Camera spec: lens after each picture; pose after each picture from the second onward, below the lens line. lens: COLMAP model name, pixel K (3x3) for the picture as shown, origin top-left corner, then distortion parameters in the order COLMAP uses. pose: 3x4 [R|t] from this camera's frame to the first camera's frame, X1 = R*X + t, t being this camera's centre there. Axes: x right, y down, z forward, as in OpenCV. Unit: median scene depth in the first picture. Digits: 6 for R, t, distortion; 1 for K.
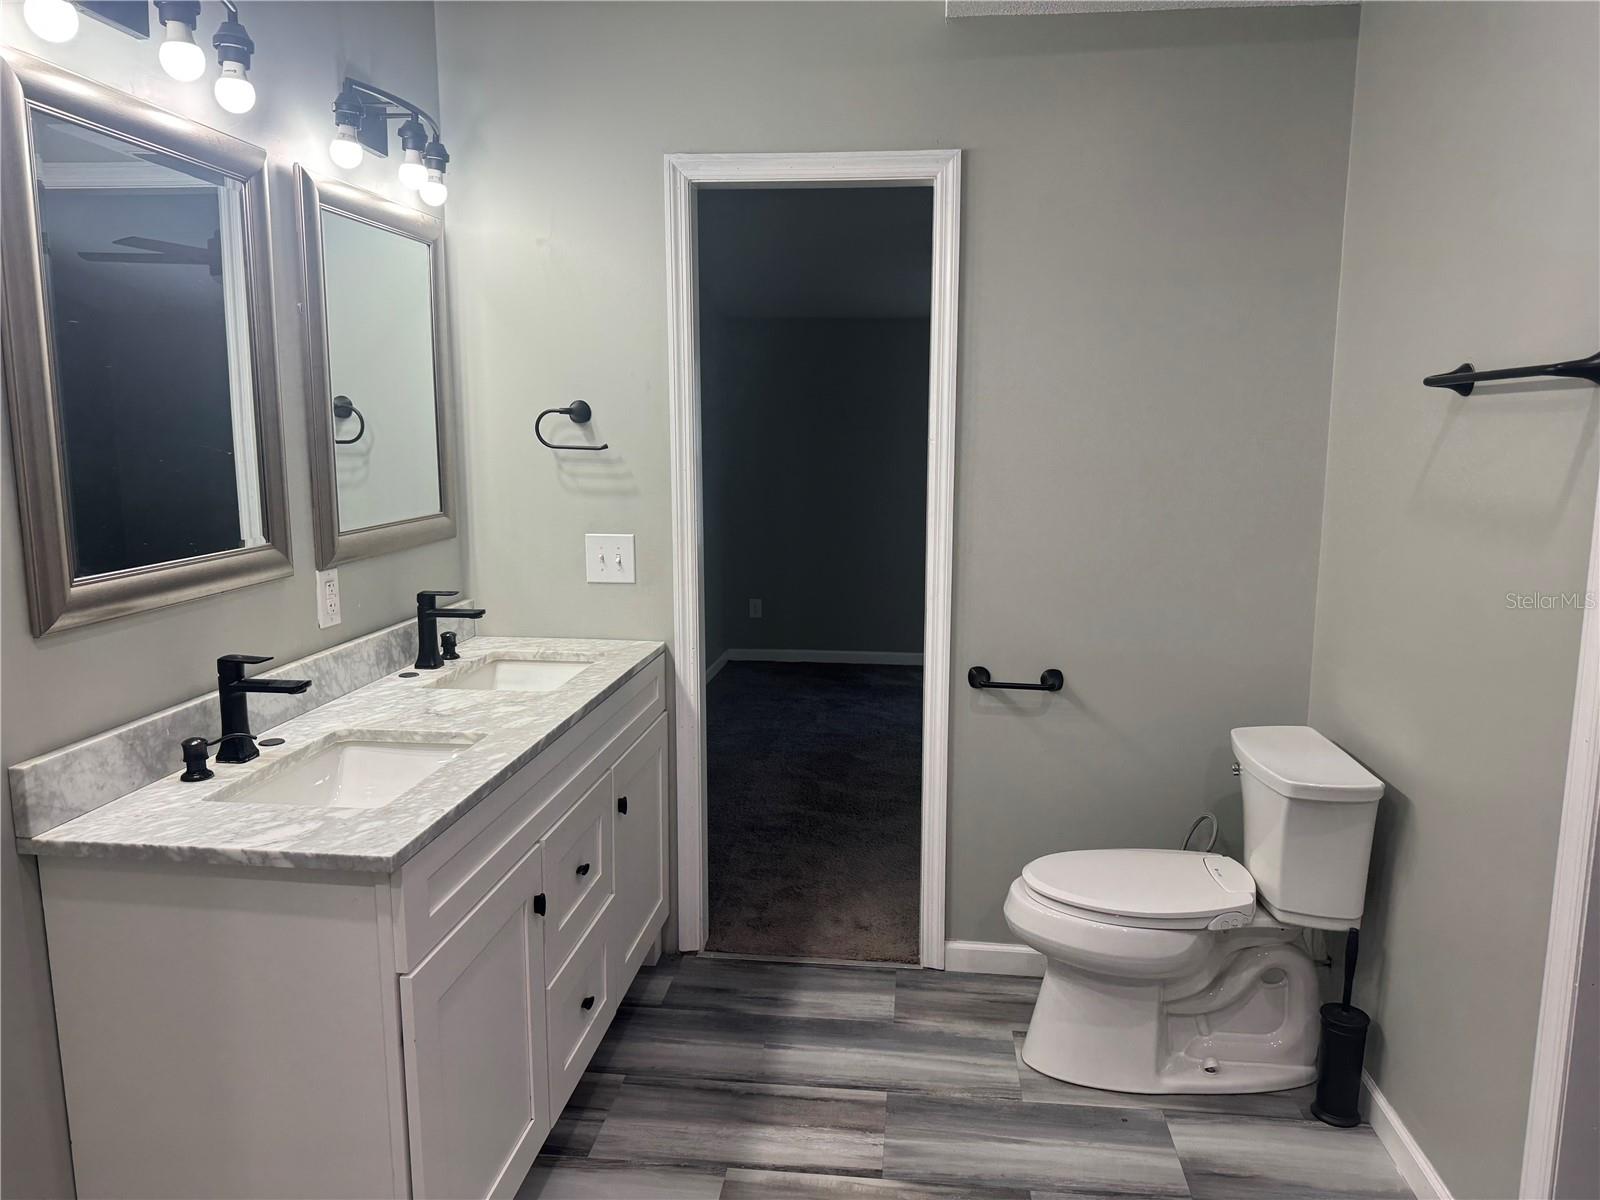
lens RADIAL K [[1129.2, 0, 802.6], [0, 1129.2, 590.5], [0, 0, 1]] dist [0.093165, -0.133570]
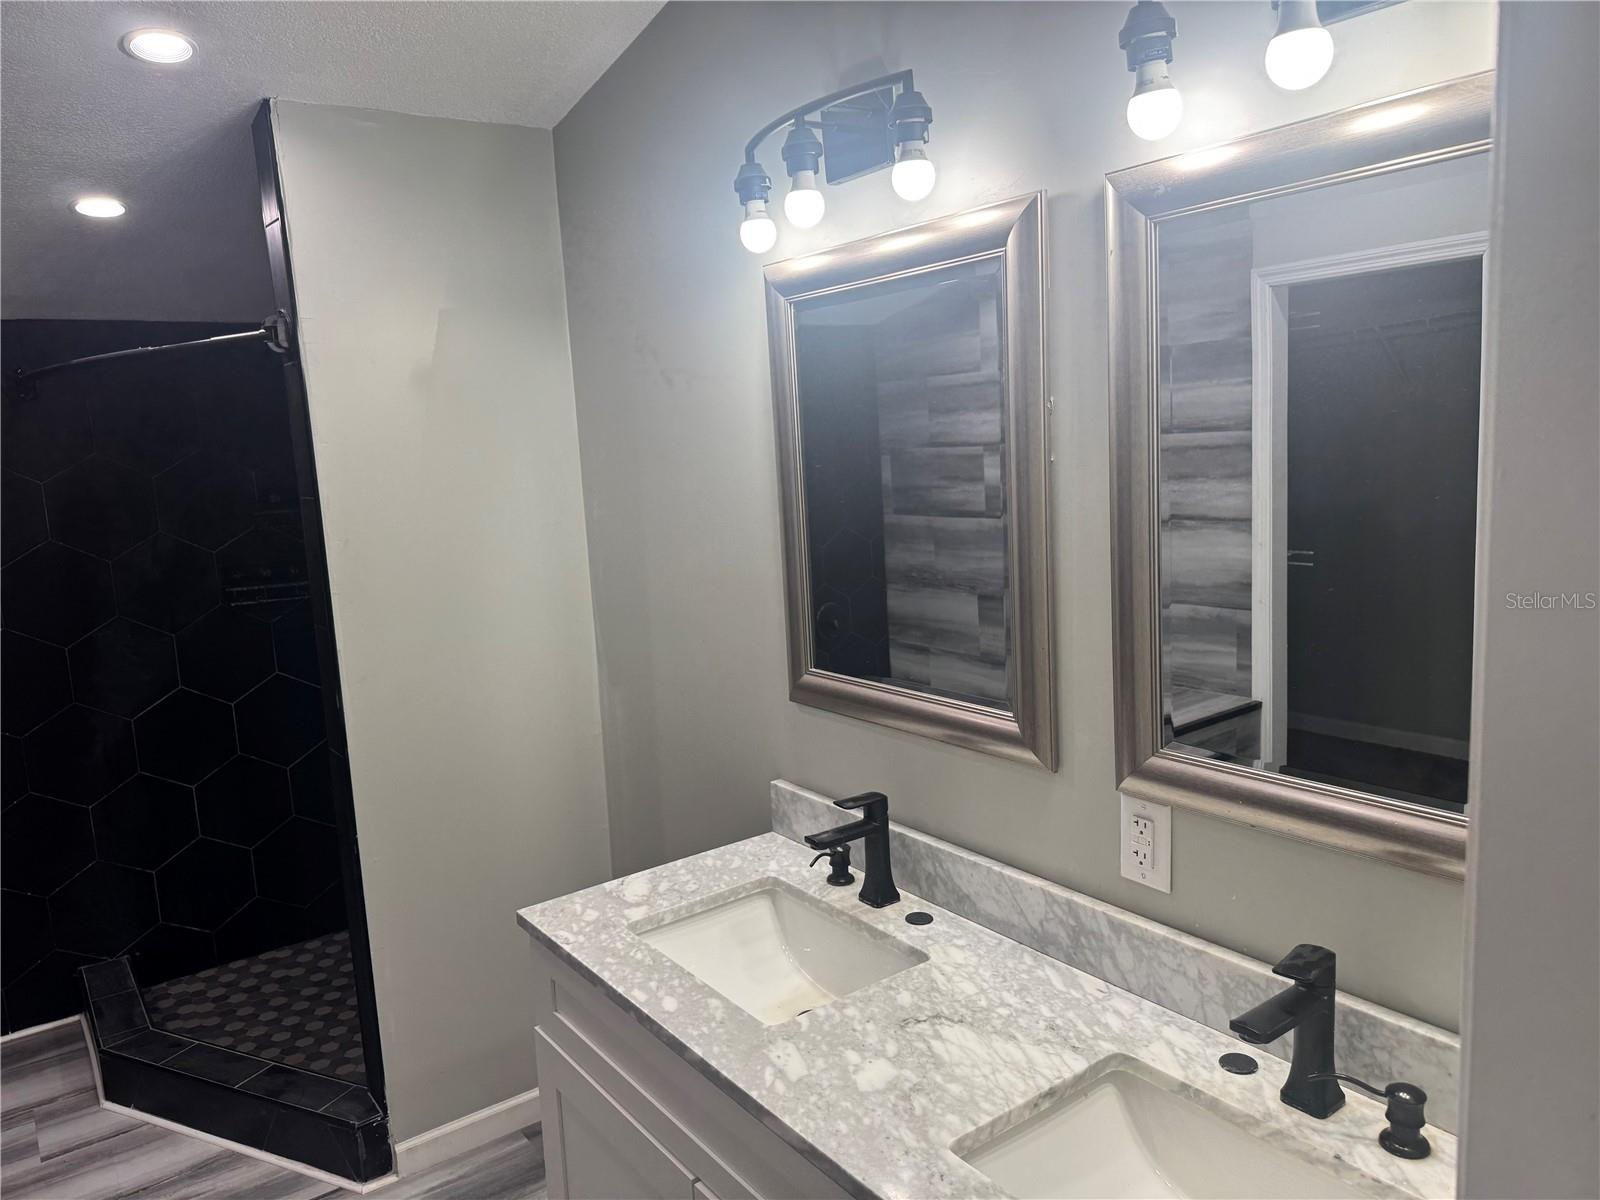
lens RADIAL K [[1120.7, 0, 798.1], [0, 1120.7, 619.3], [0, 0, 1]] dist [0.156677, -0.215155]
pose [[-0.728084, 0.145162, -0.669942, 0.162395], [-0.052398, 0.962676, 0.265537, -0.334377], [0.683482, 0.228437, -0.693302, 1.584328]]
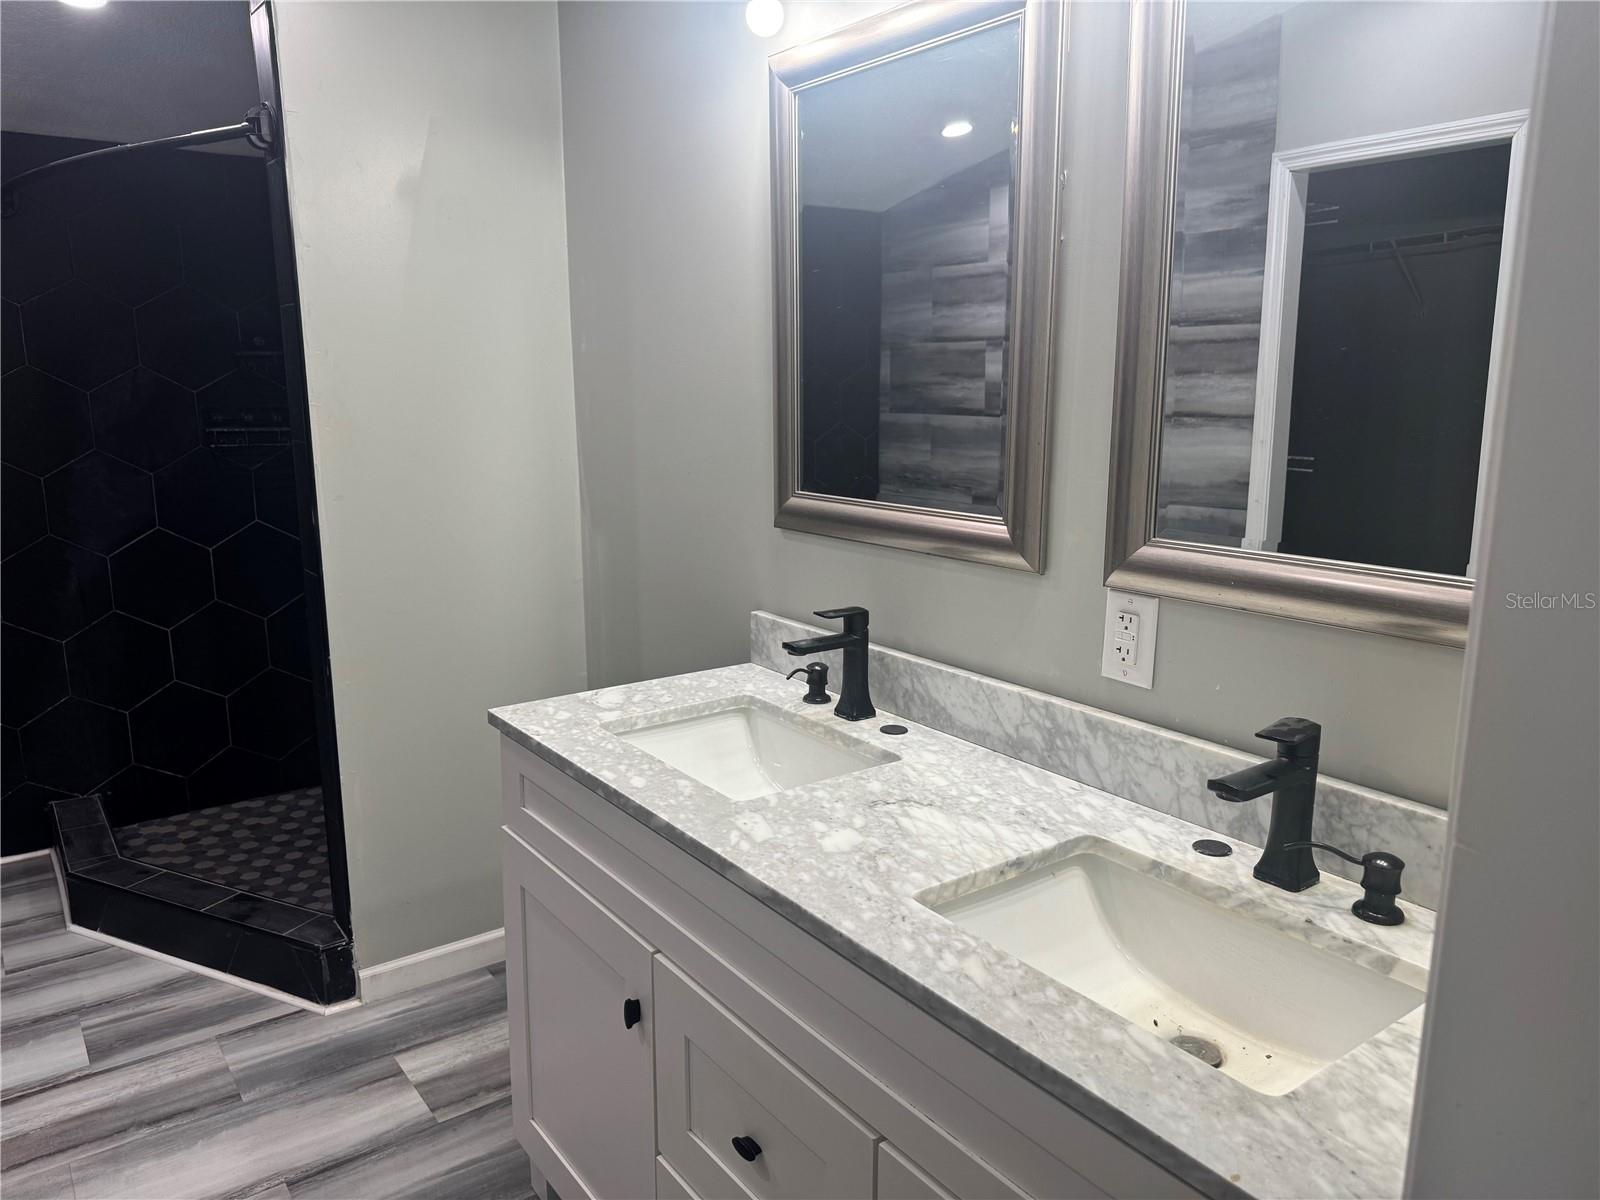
lens RADIAL K [[1119.3, 0, 790.8], [0, 1119.3, 609.6], [0, 0, 1]] dist [0.166183, -0.262978]
pose [[-0.733125, 0.134225, -0.666717, 0.160280], [-0.102977, 0.947119, 0.303911, -0.218688], [0.672252, 0.291461, -0.680535, 1.600336]]
